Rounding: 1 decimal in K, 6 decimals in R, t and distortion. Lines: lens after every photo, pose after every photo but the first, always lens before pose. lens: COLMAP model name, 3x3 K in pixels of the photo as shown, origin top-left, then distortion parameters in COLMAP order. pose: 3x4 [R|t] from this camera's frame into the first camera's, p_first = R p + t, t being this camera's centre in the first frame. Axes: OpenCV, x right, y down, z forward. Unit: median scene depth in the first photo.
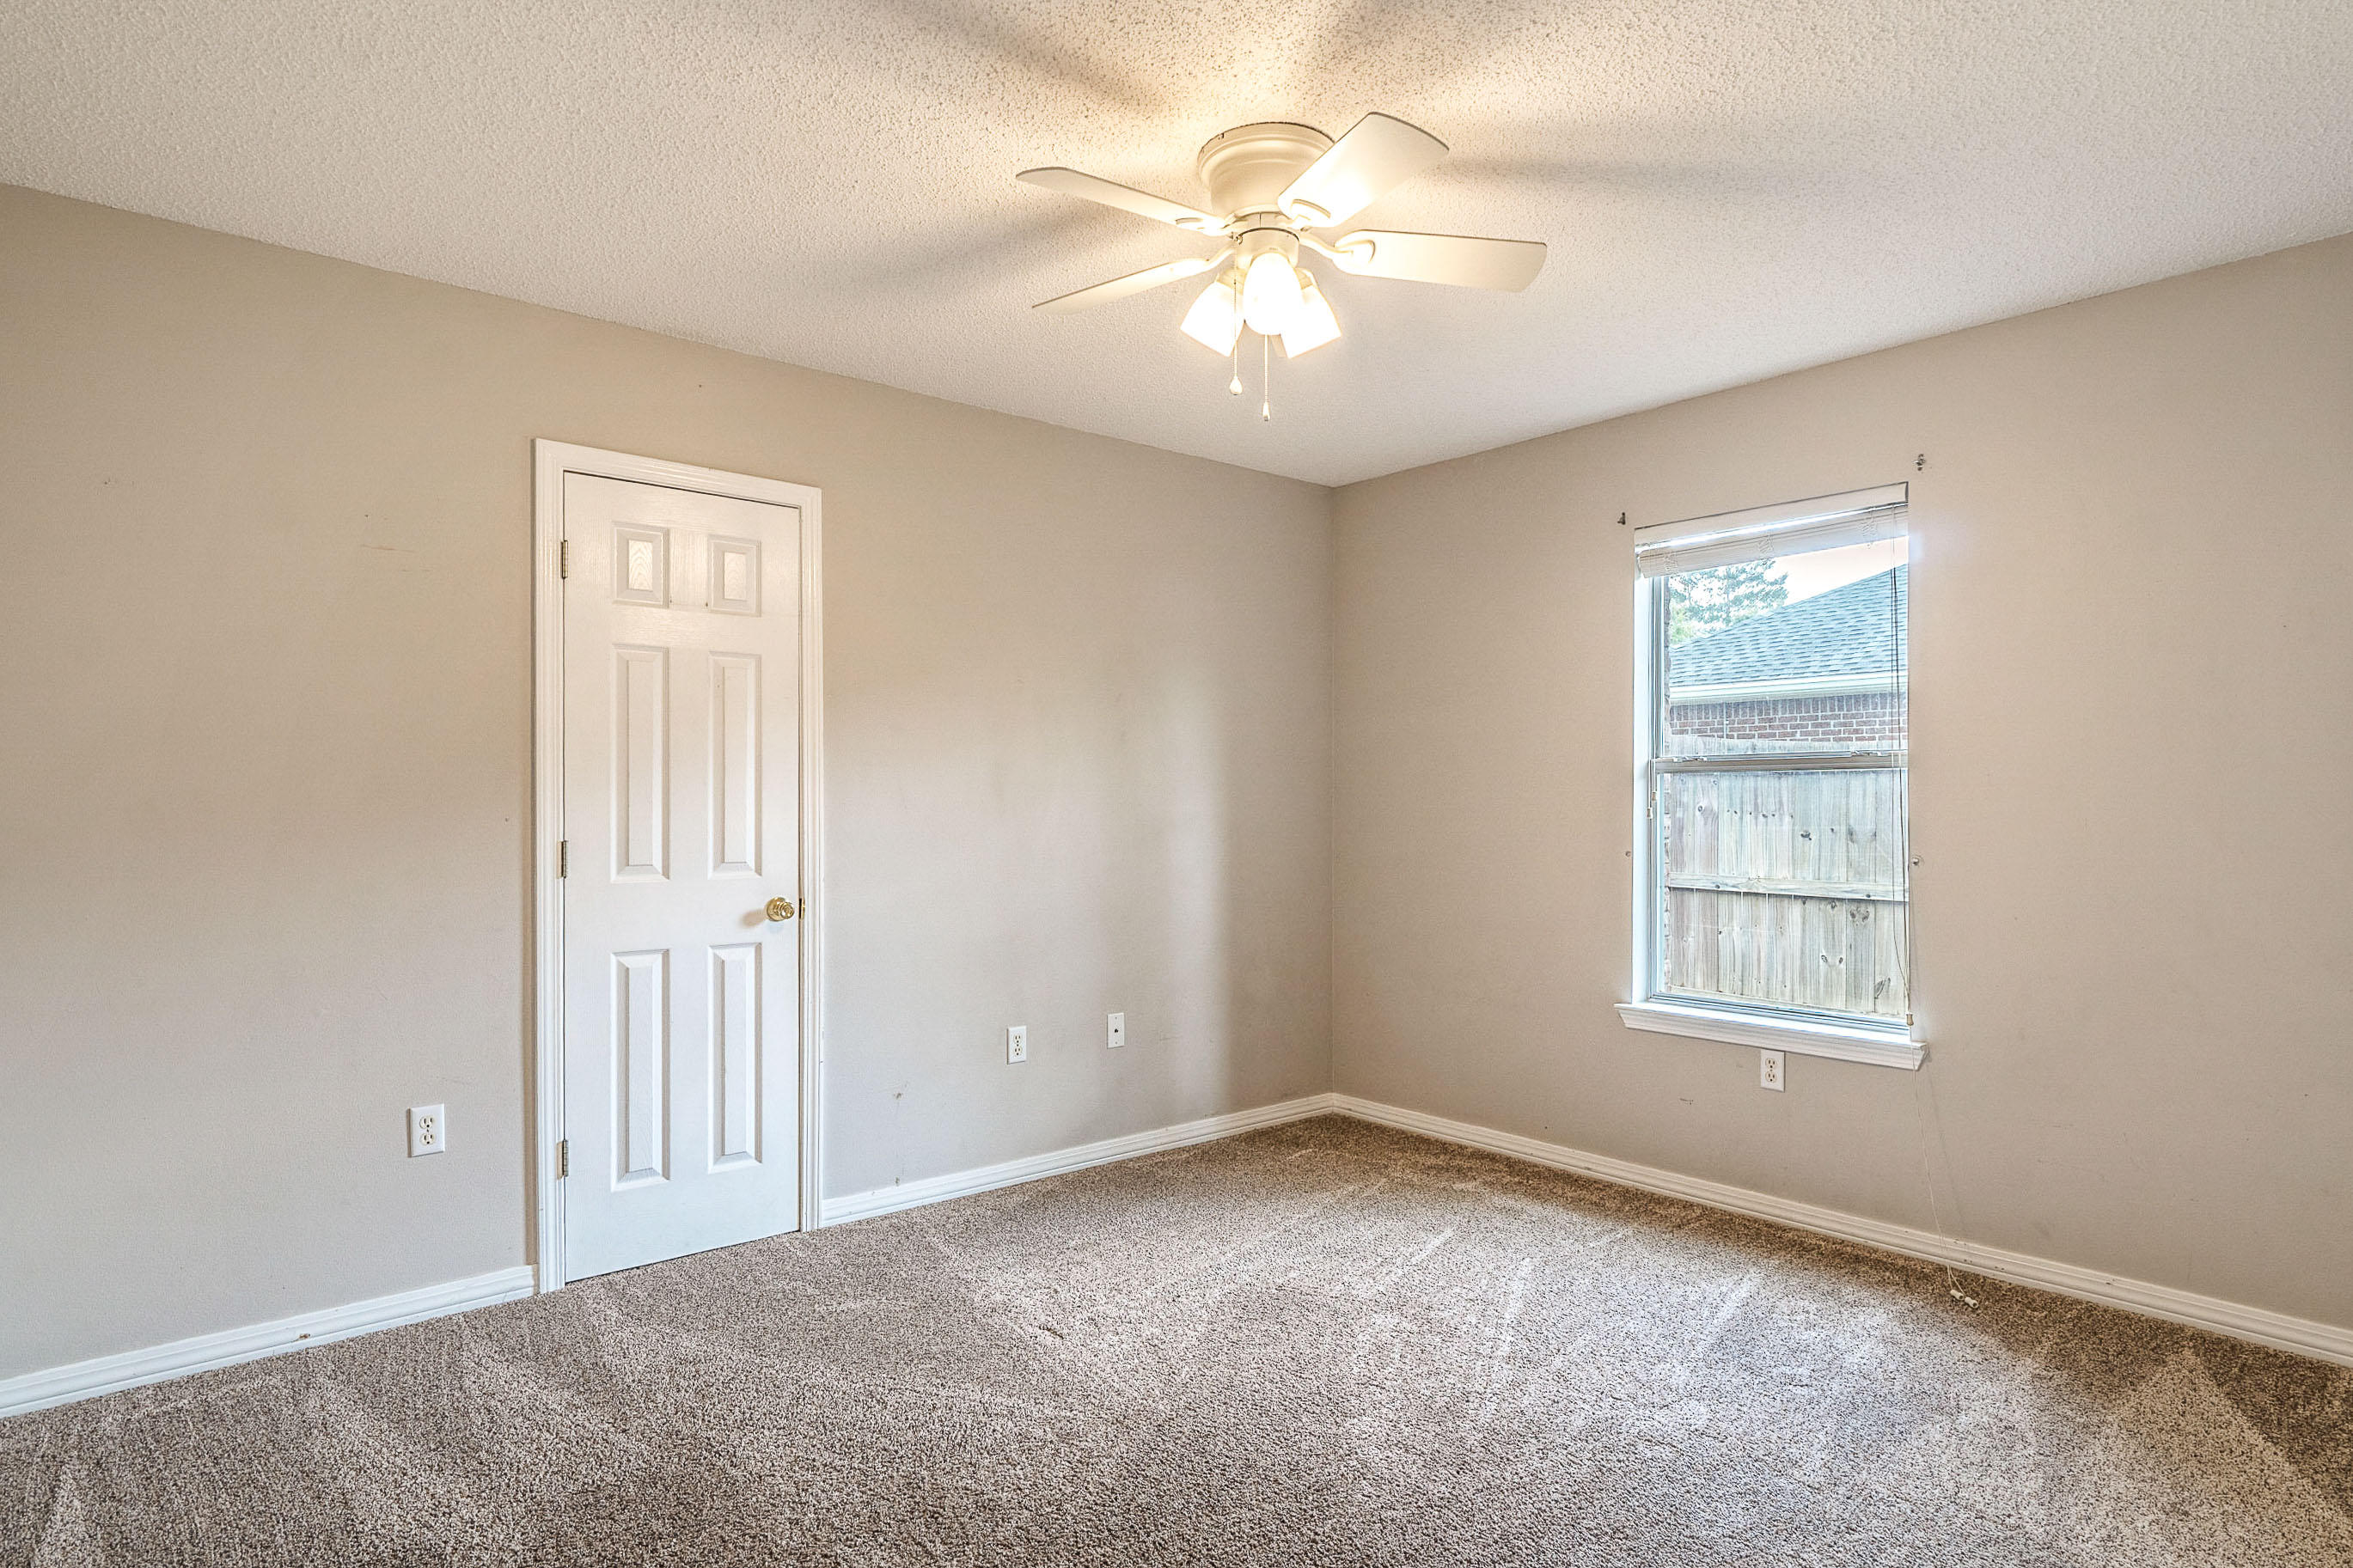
lens RADIAL K [[1255.0, 0, 1154.6], [0, 1255.0, 797.6], [0, 0, 1]] dist [0.001071, -0.000807]
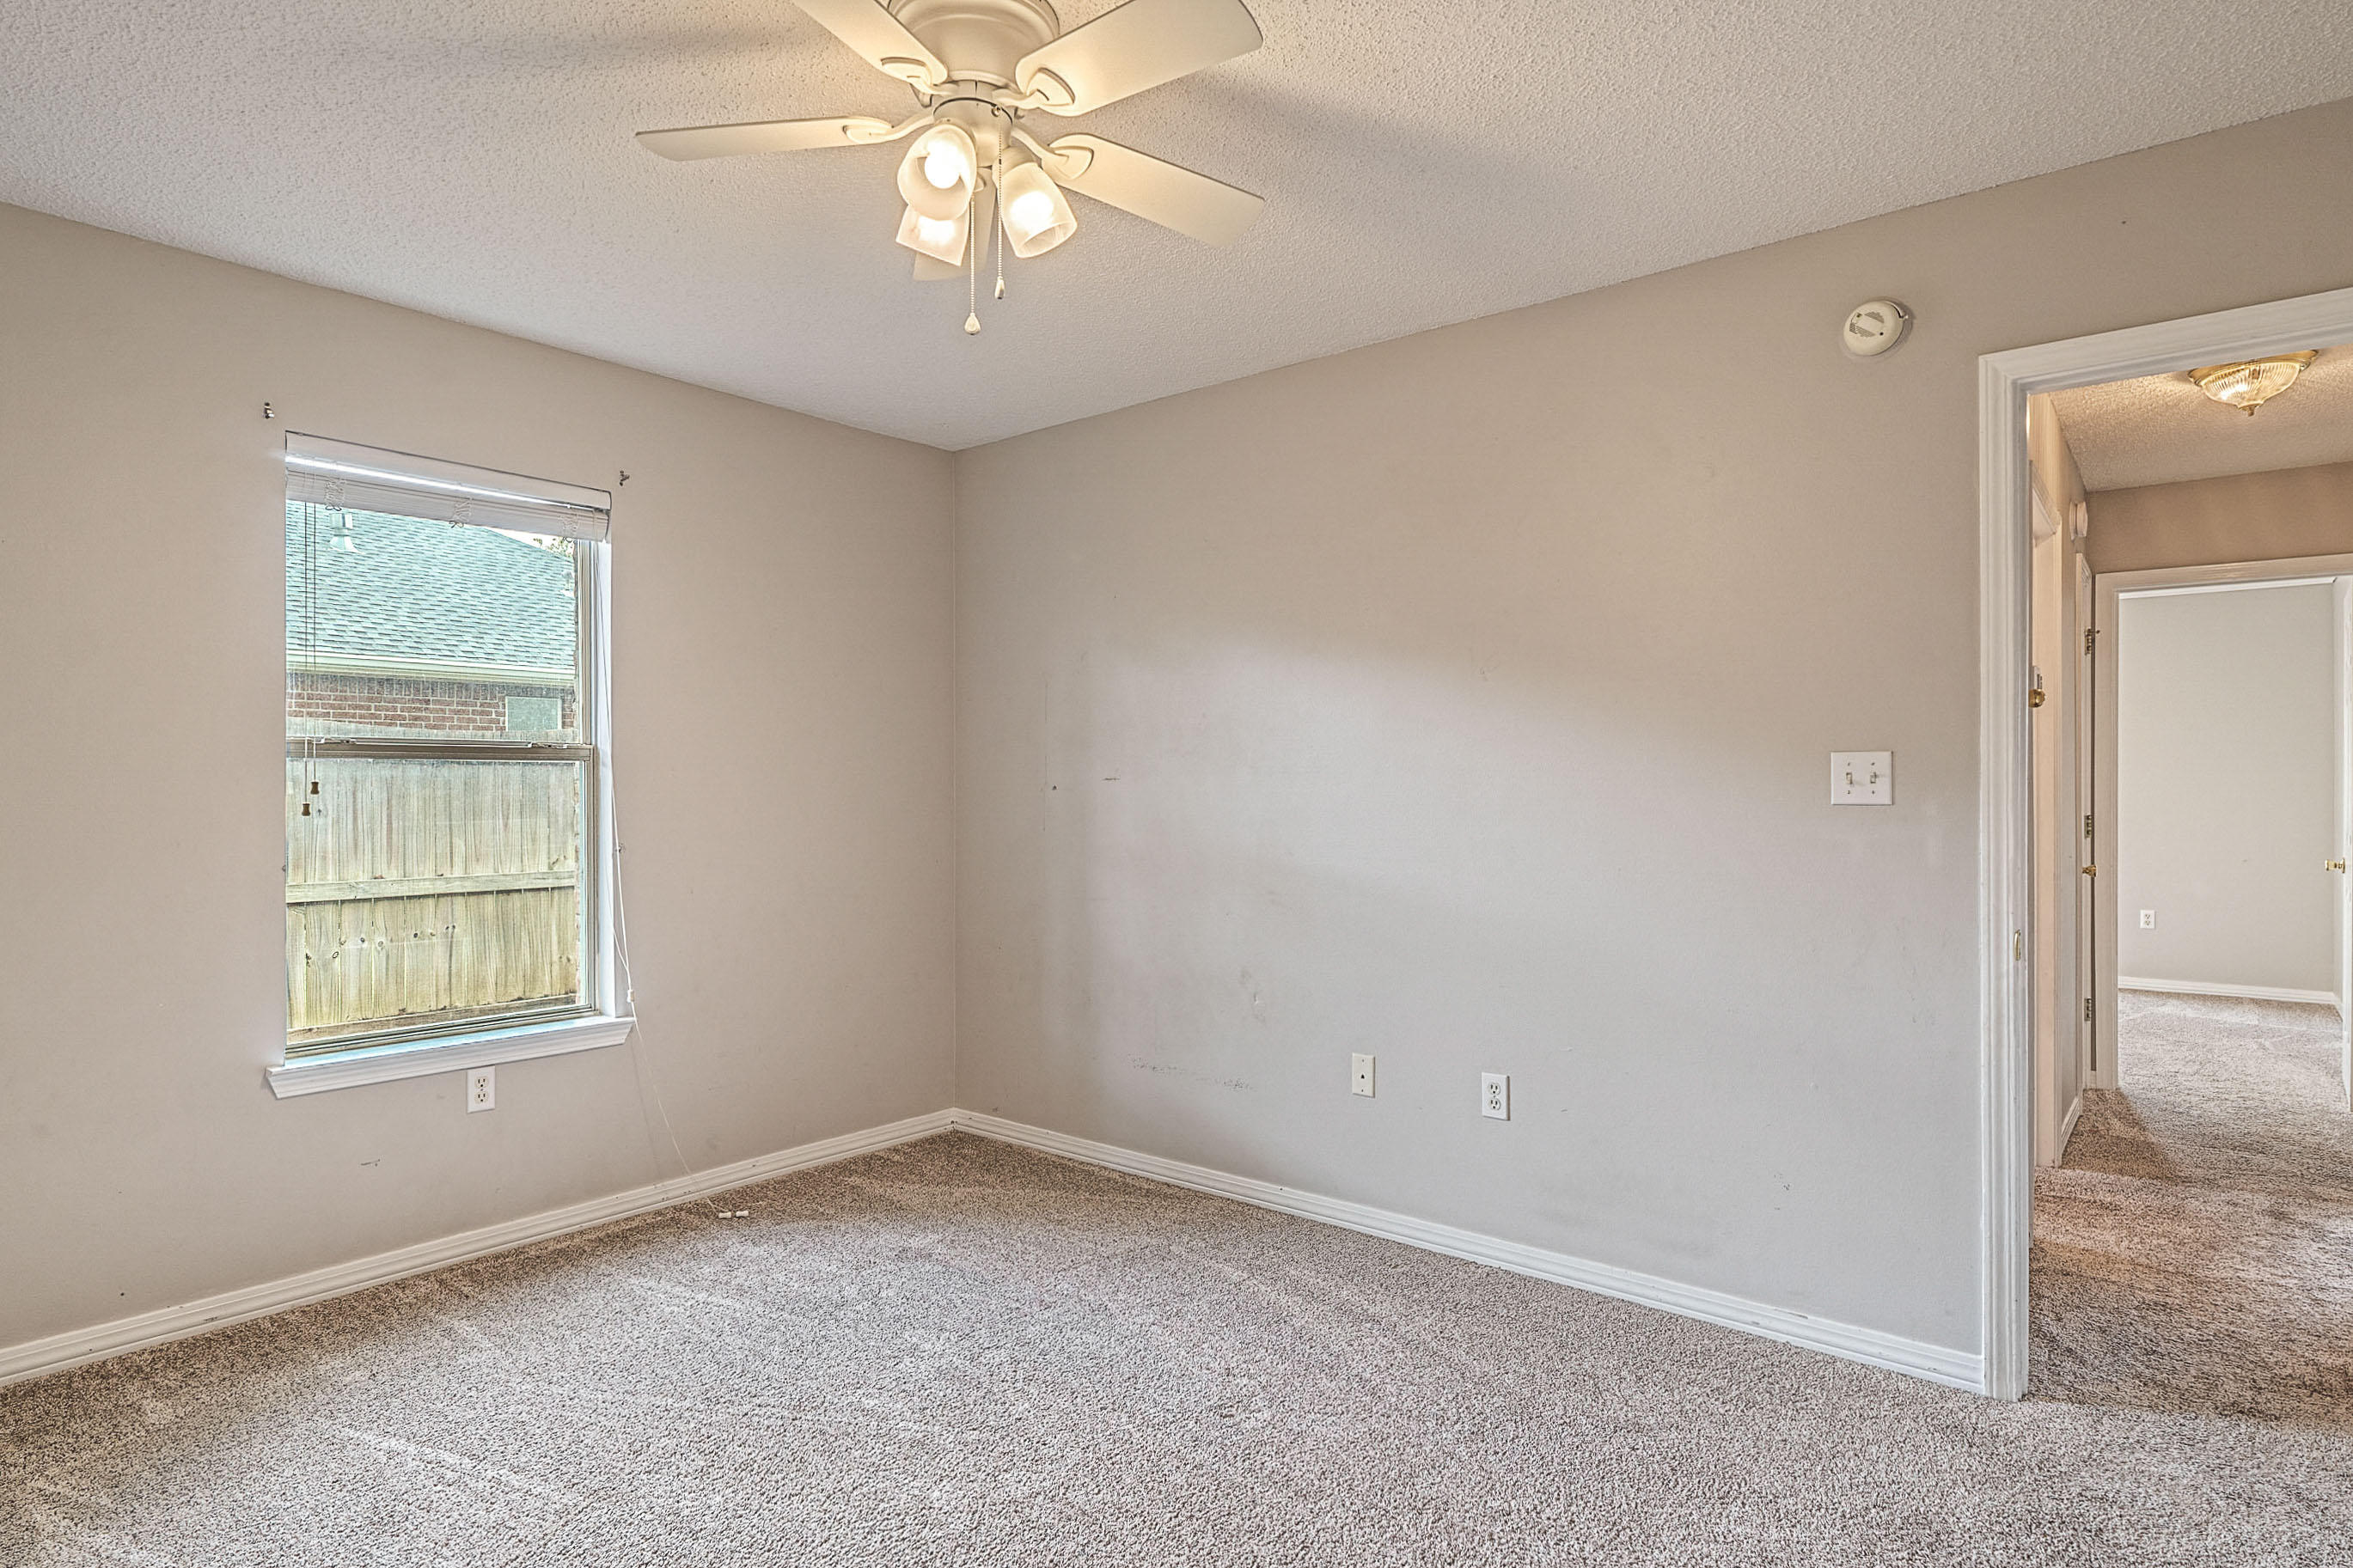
lens RADIAL K [[1255.0, 0, 1175.6], [0, 1255.0, 794.1], [0, 0, 1]] dist [0.001071, -0.000807]
pose [[-0.163579, -0.004966, 0.986518, -0.487996], [0.001041, 0.999986, 0.005206, -0.001219], [-0.986530, 0.001878, -0.163572, 0.655329]]
